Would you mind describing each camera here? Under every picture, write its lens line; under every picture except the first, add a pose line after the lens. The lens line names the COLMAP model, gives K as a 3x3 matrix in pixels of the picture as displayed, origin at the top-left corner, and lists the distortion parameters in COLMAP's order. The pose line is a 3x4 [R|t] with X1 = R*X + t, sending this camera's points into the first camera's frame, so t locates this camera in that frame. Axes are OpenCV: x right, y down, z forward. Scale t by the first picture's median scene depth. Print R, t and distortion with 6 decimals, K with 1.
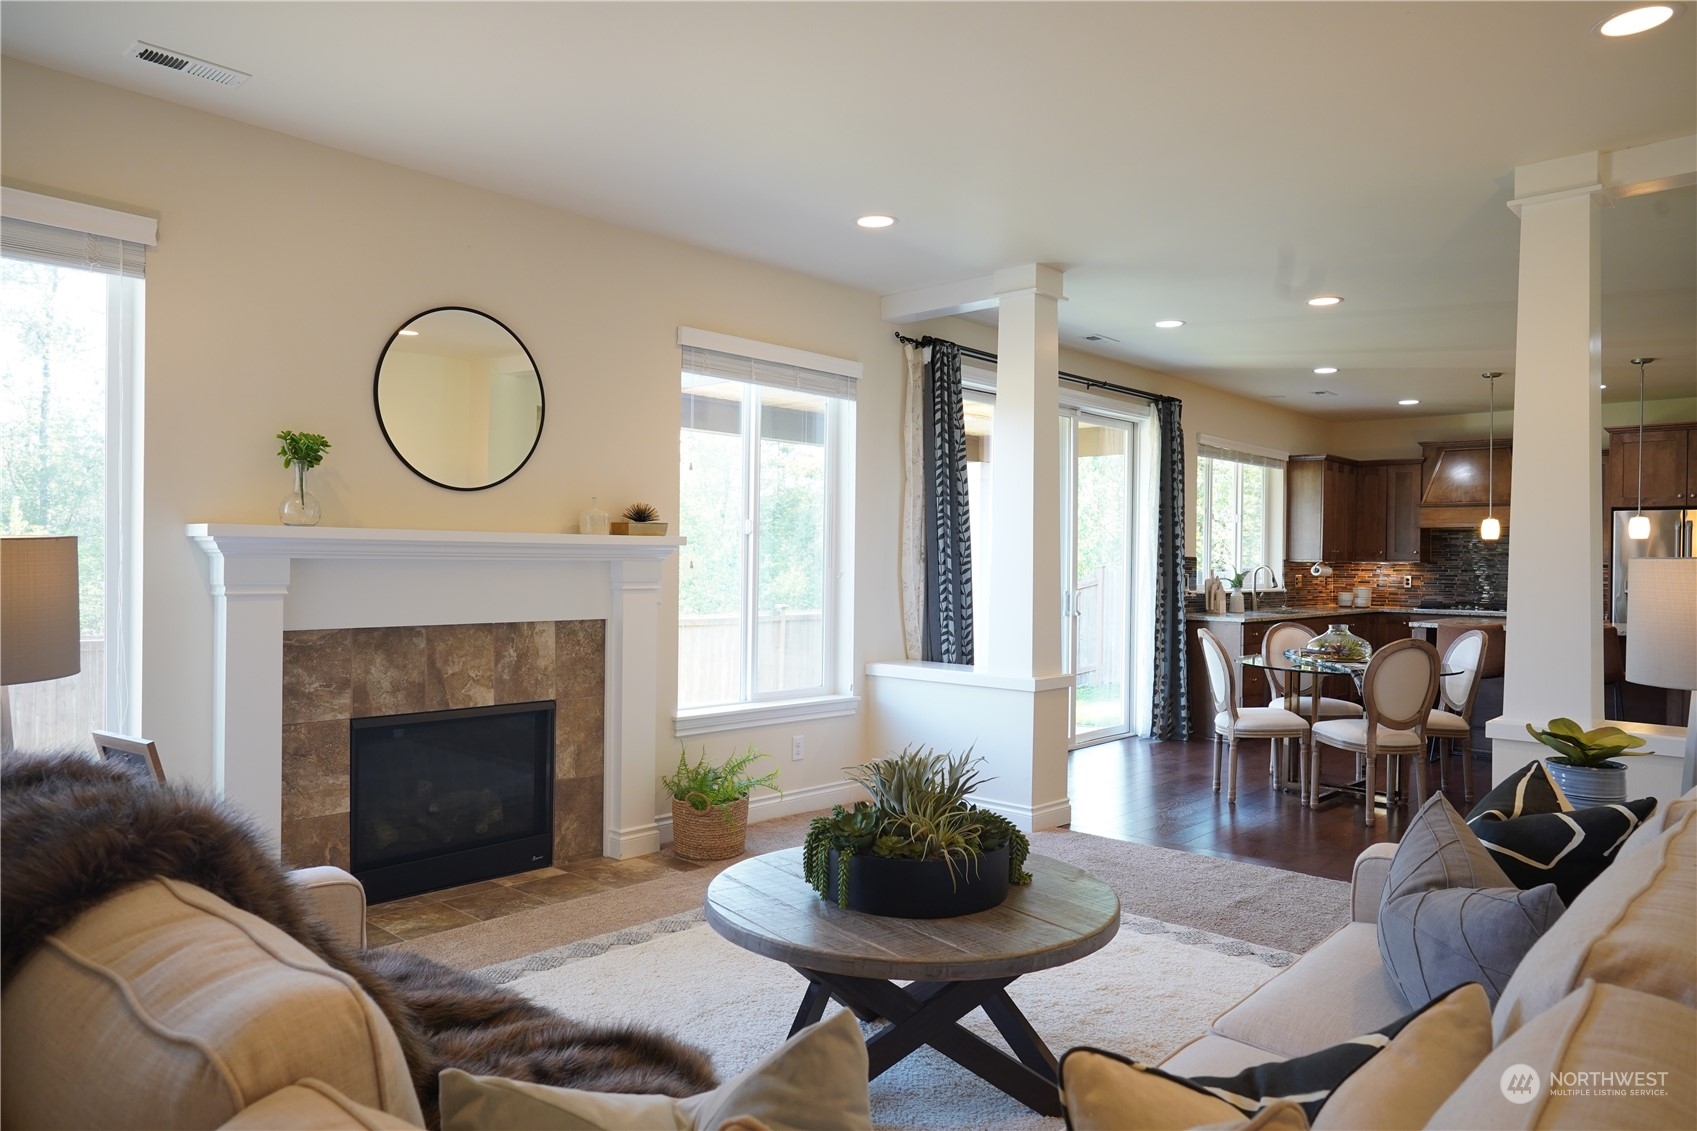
lens RADIAL K [[1126.5, 0, 848.5], [0, 1126.5, 565.5], [0, 0, 1]] dist [-0.039111, 0.052995]
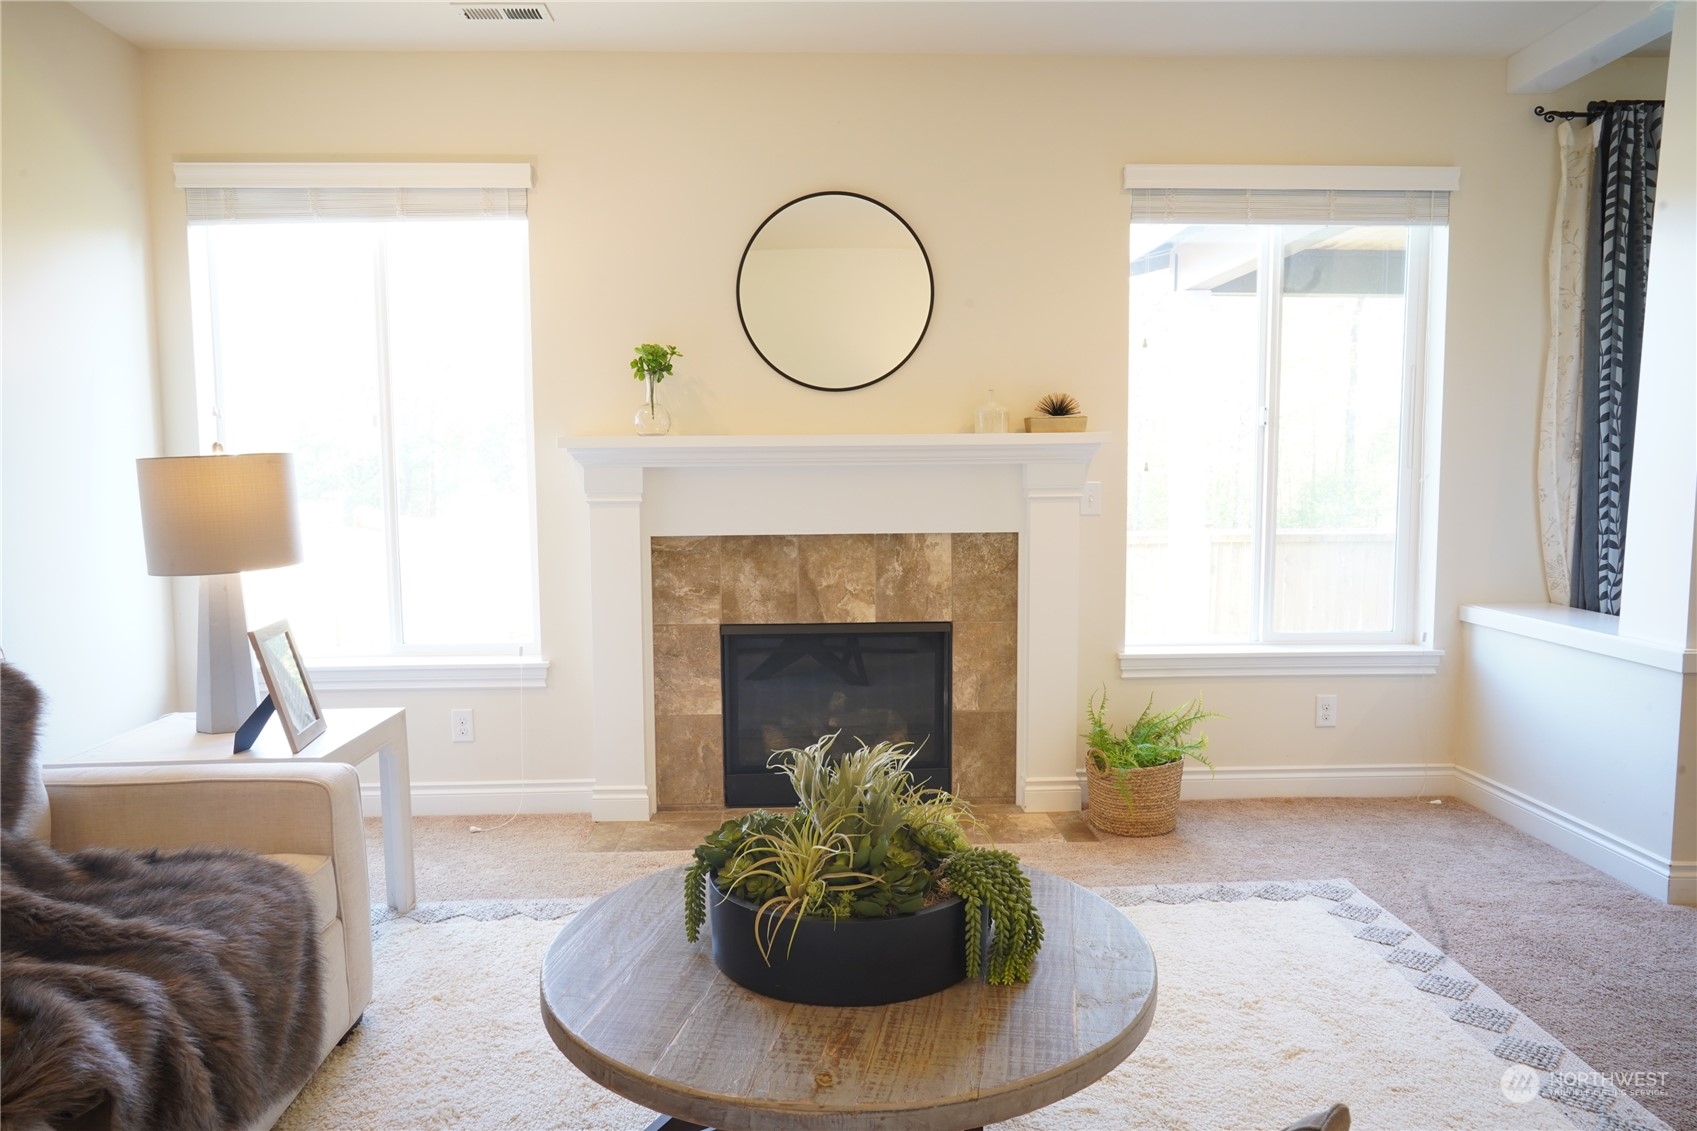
lens RADIAL K [[1126.5, 0, 848.5], [0, 1126.5, 565.5], [0, 0, 1]] dist [-0.039111, 0.052995]
pose [[0.706577, 0.045899, -0.706146, 0.303122], [0.012508, 0.996928, 0.077316, 0.004994], [0.707526, -0.063462, 0.703832, 0.309690]]
